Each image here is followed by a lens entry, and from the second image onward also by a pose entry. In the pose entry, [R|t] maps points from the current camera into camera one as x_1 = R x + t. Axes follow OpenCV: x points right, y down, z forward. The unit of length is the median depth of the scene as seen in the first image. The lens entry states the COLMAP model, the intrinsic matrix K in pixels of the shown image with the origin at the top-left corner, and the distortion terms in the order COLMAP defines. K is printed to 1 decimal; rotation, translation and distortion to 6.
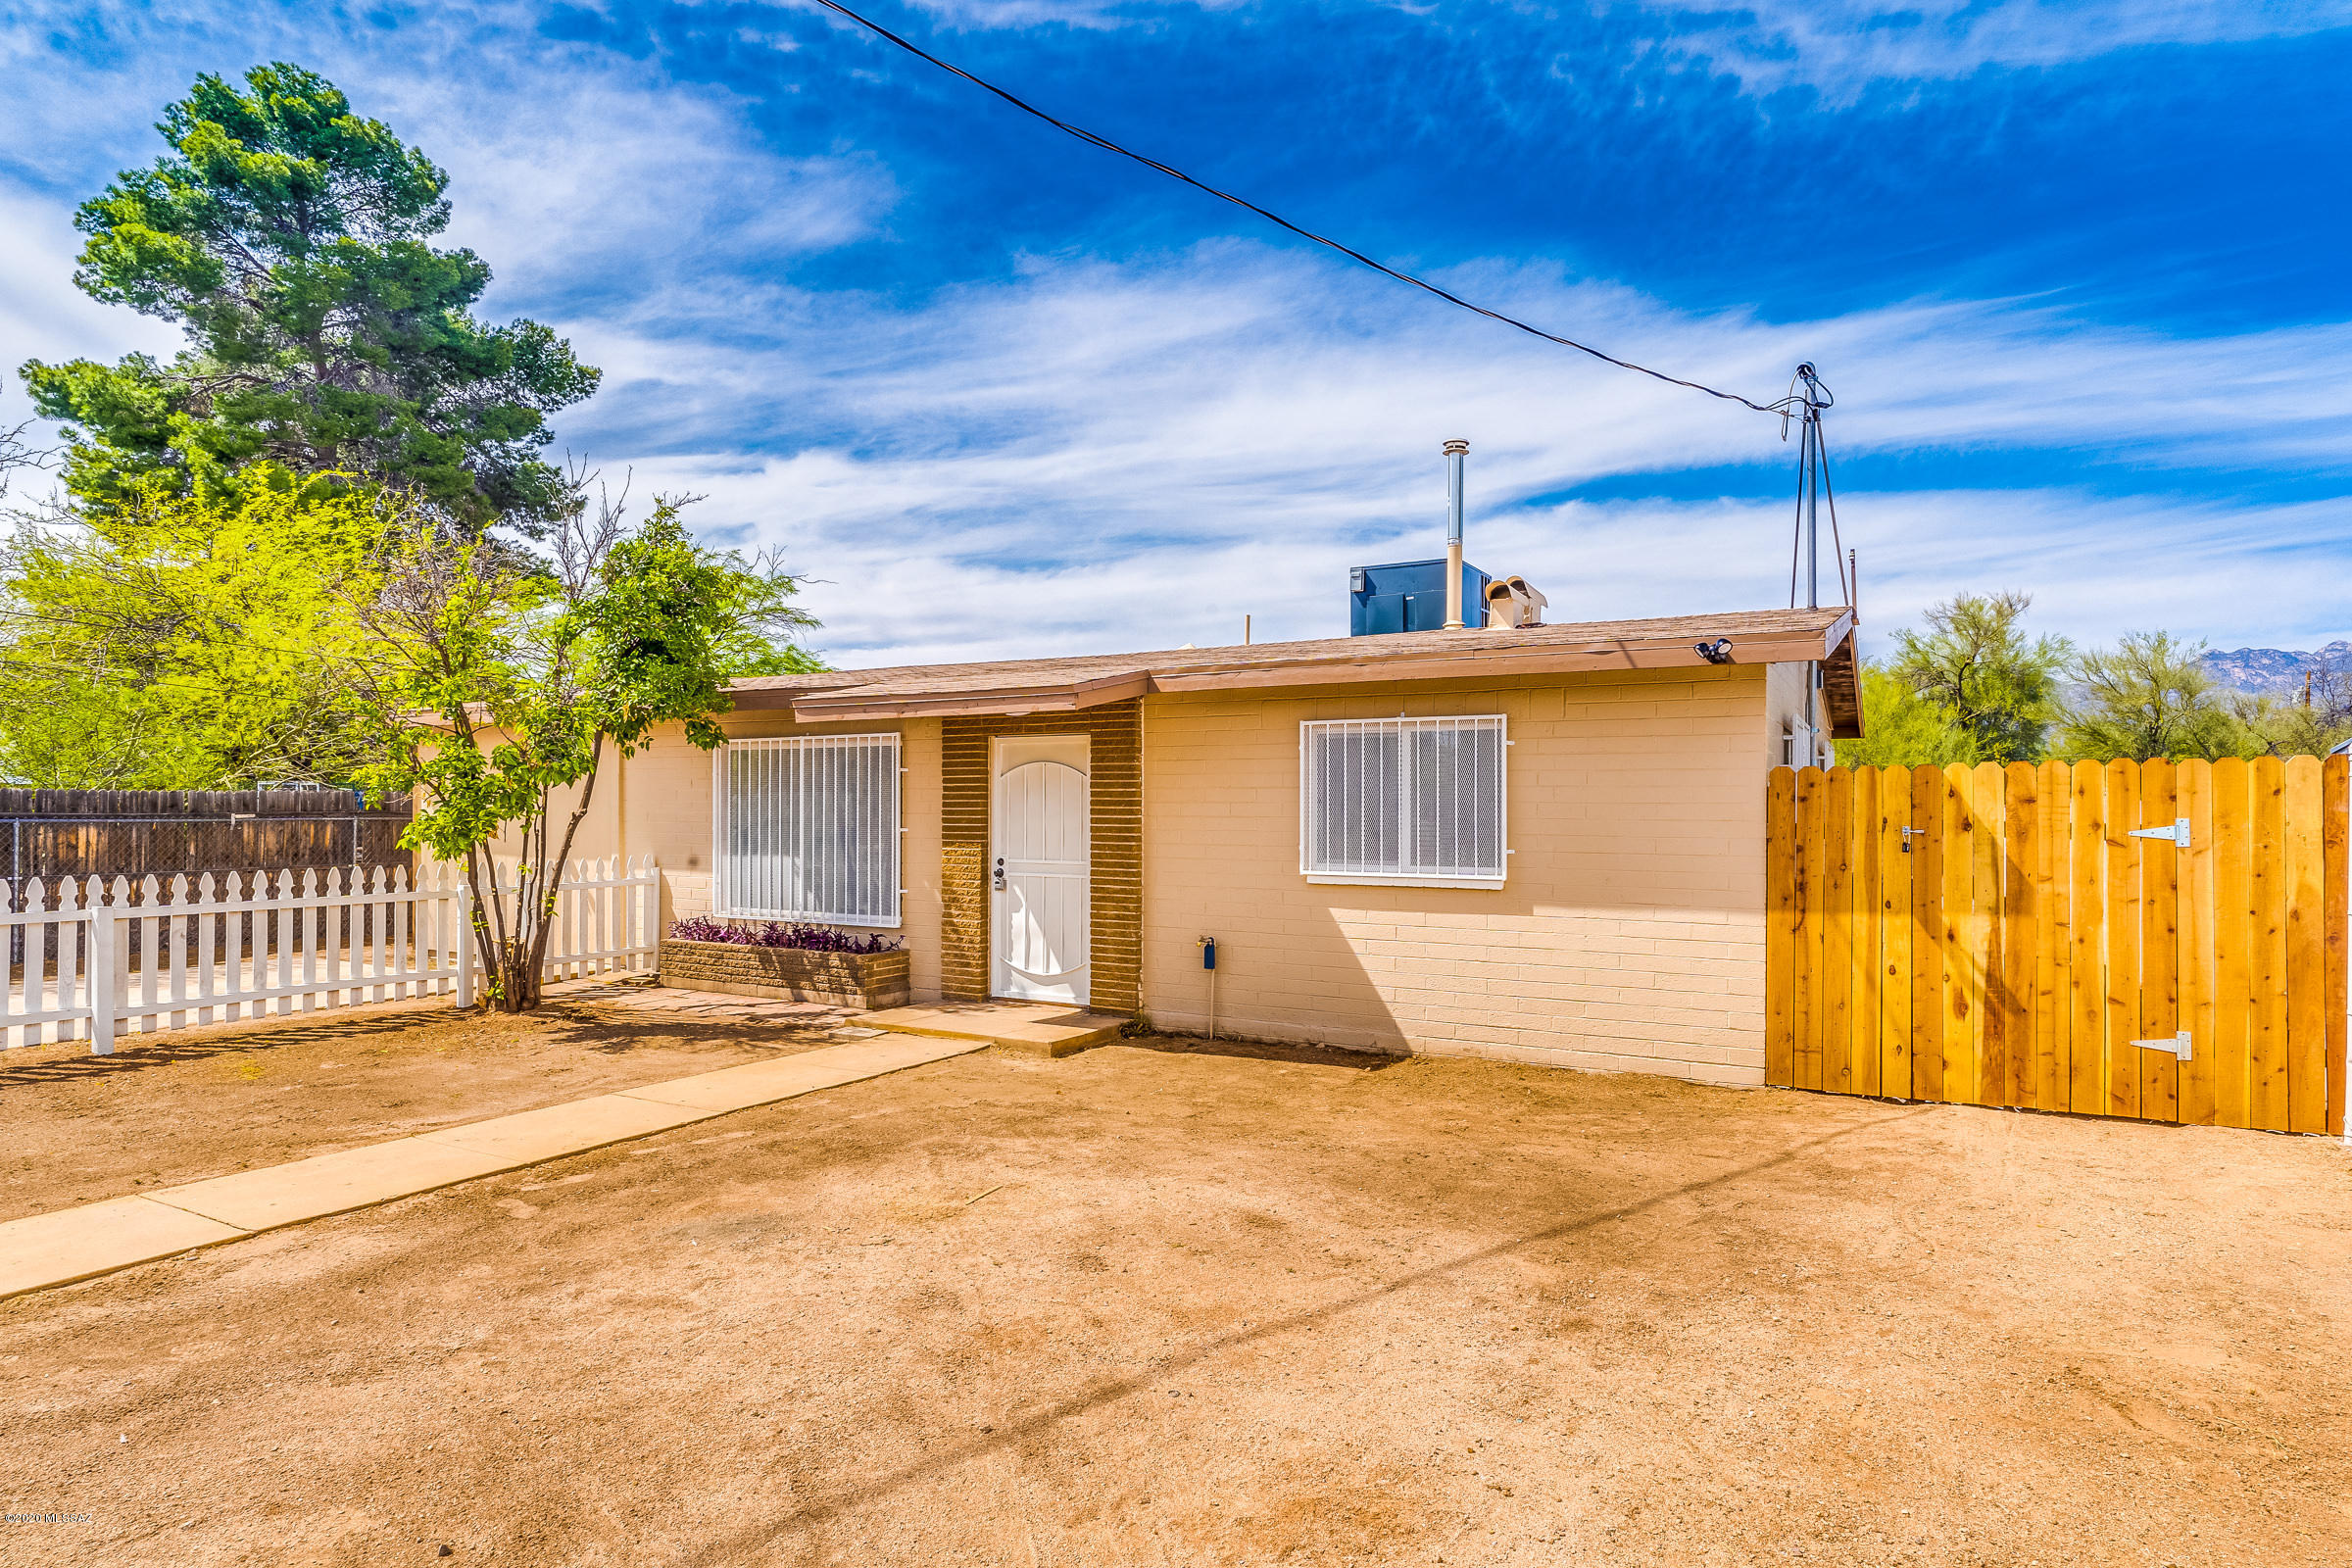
lens RADIAL K [[1183.0, 0, 1190.6], [0, 1183.0, 800.7], [0, 0, 1]] dist [-0.005891, 0.000890]
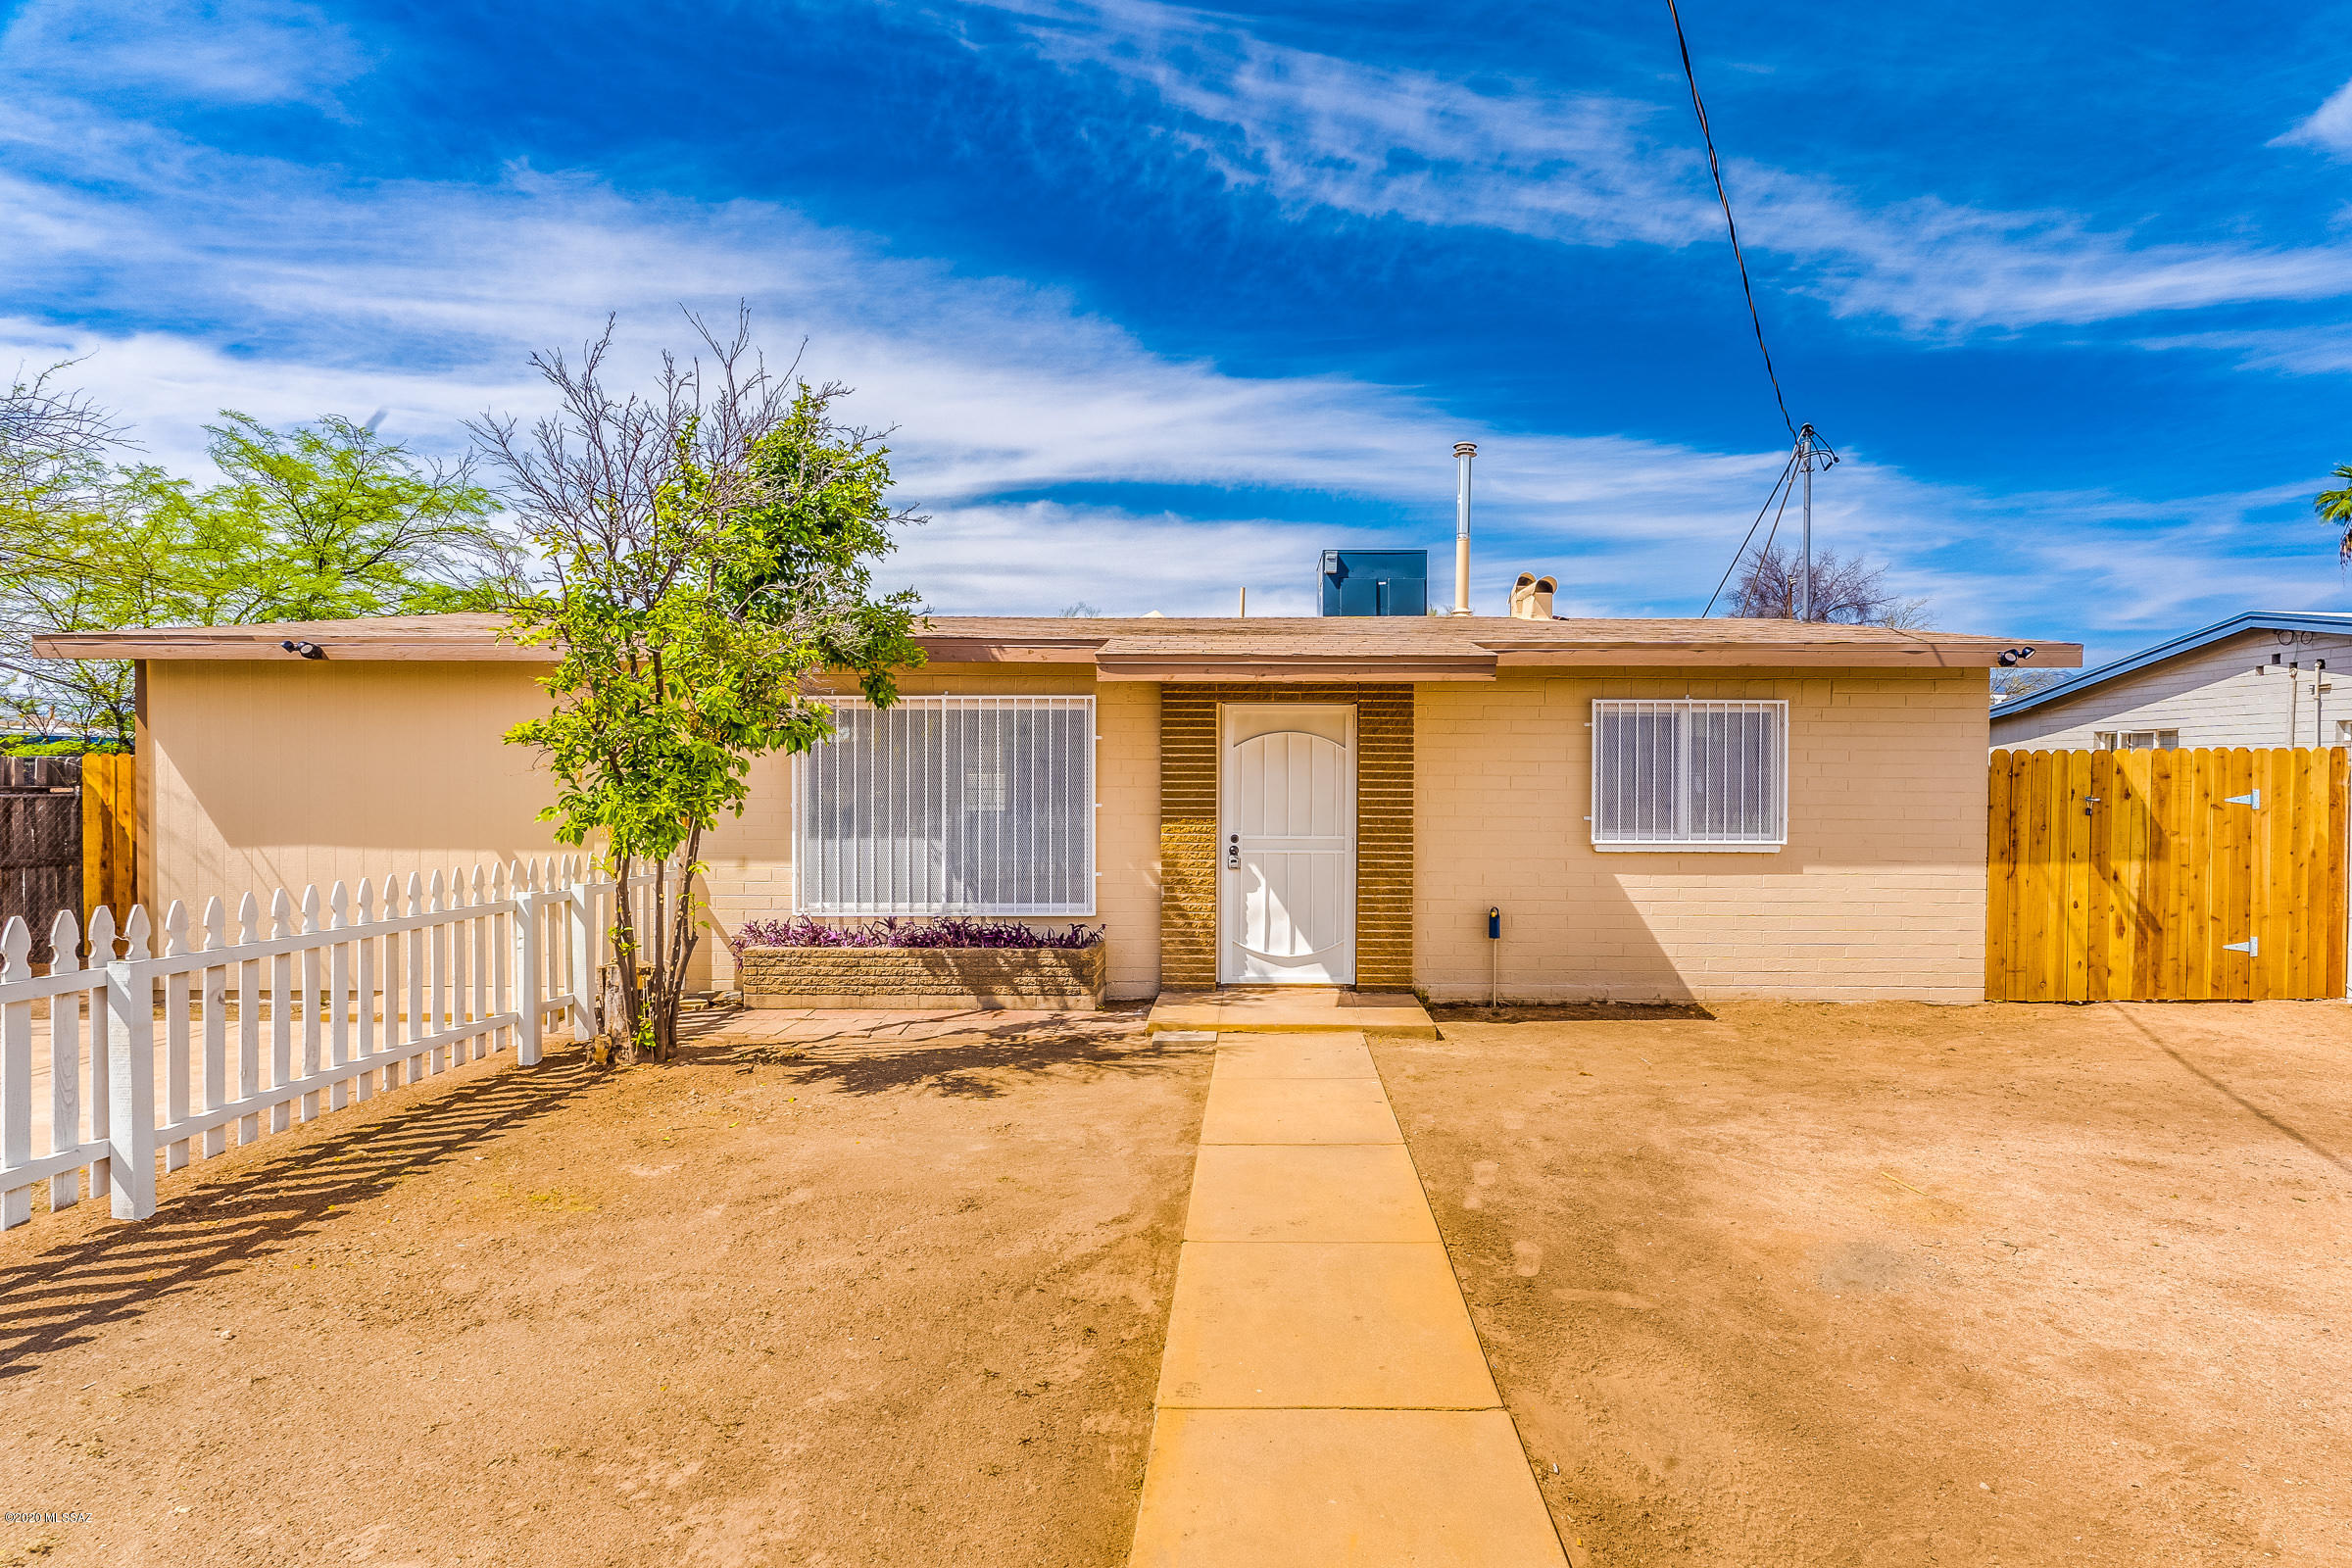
lens RADIAL K [[1075.3, 0, 1175.3], [0, 1075.3, 788.2], [0, 0, 1]] dist [0.004487, -0.000565]
pose [[0.888729, -0.001630, 0.458430, -0.626758], [-0.004078, 0.999926, 0.011462, 0.002588], [-0.458415, -0.012057, 0.888657, 0.287732]]
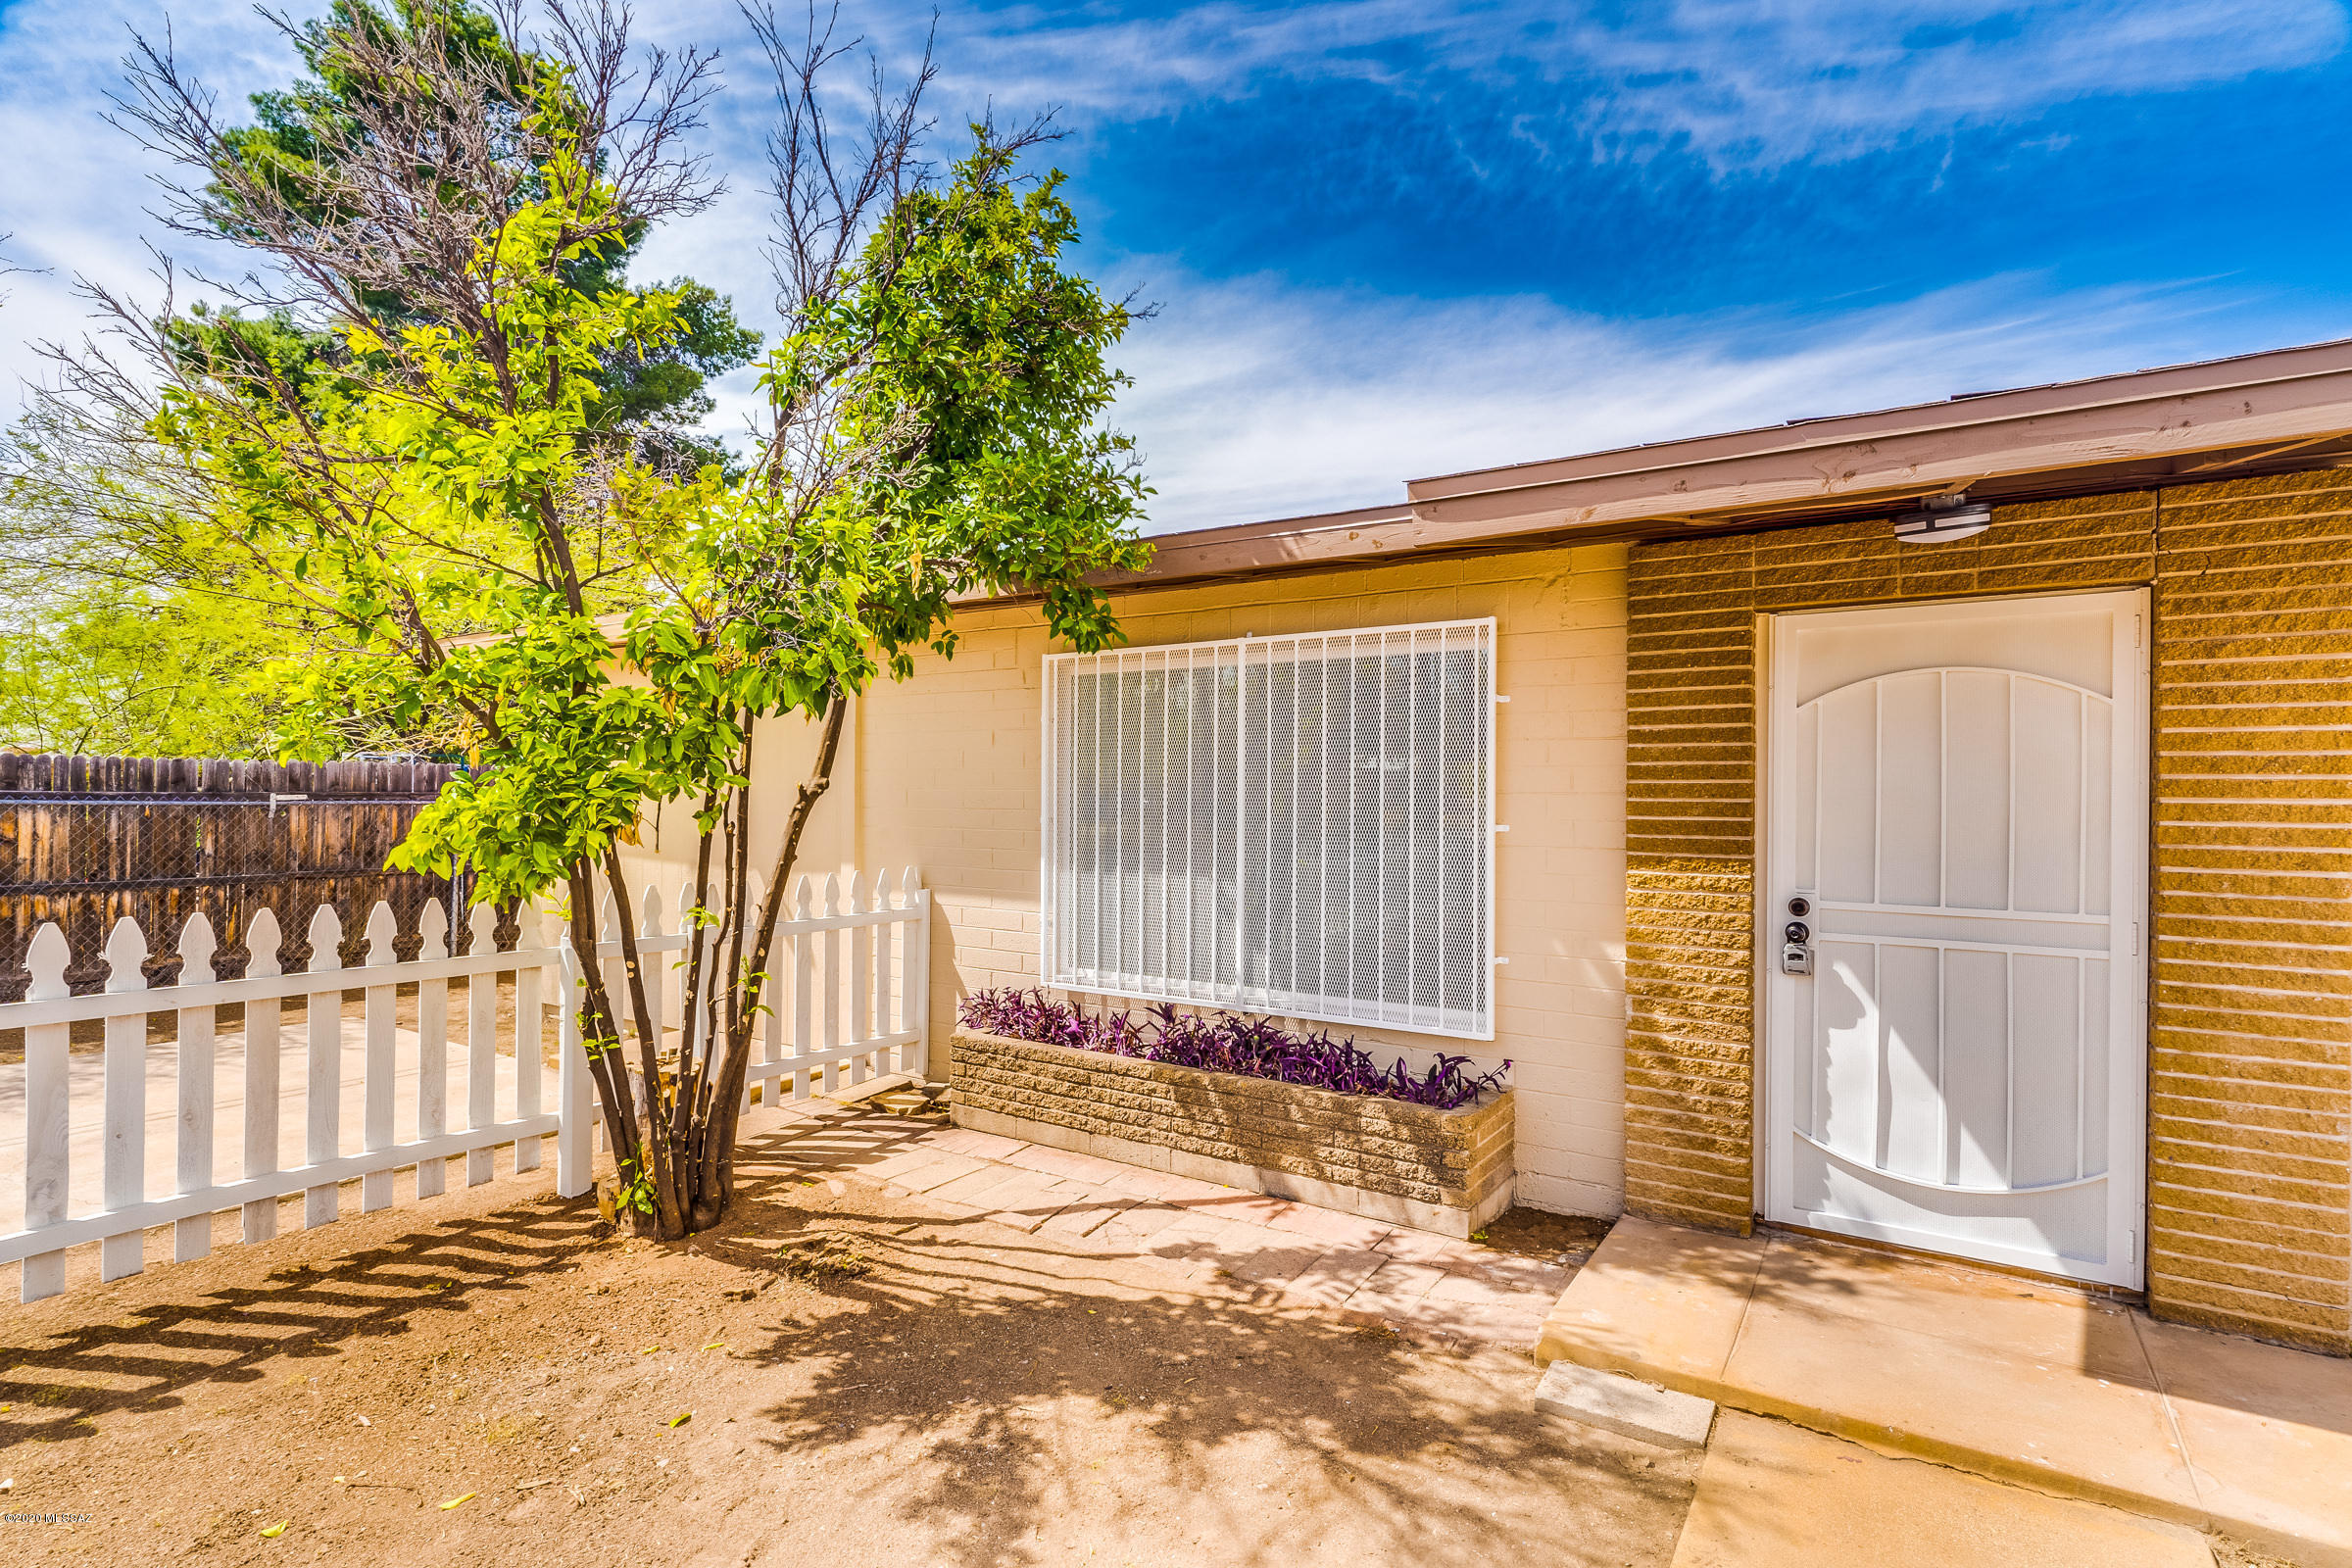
lens RADIAL K [[1057.7, 0, 1212.6], [0, 1057.7, 801.8], [0, 0, 1]] dist [0.001880, -0.000366]
pose [[0.998820, 0.006792, -0.048088, -0.374732], [-0.006535, 0.999964, 0.005486, 0.014123], [0.048124, -0.005165, 0.998828, 0.649769]]
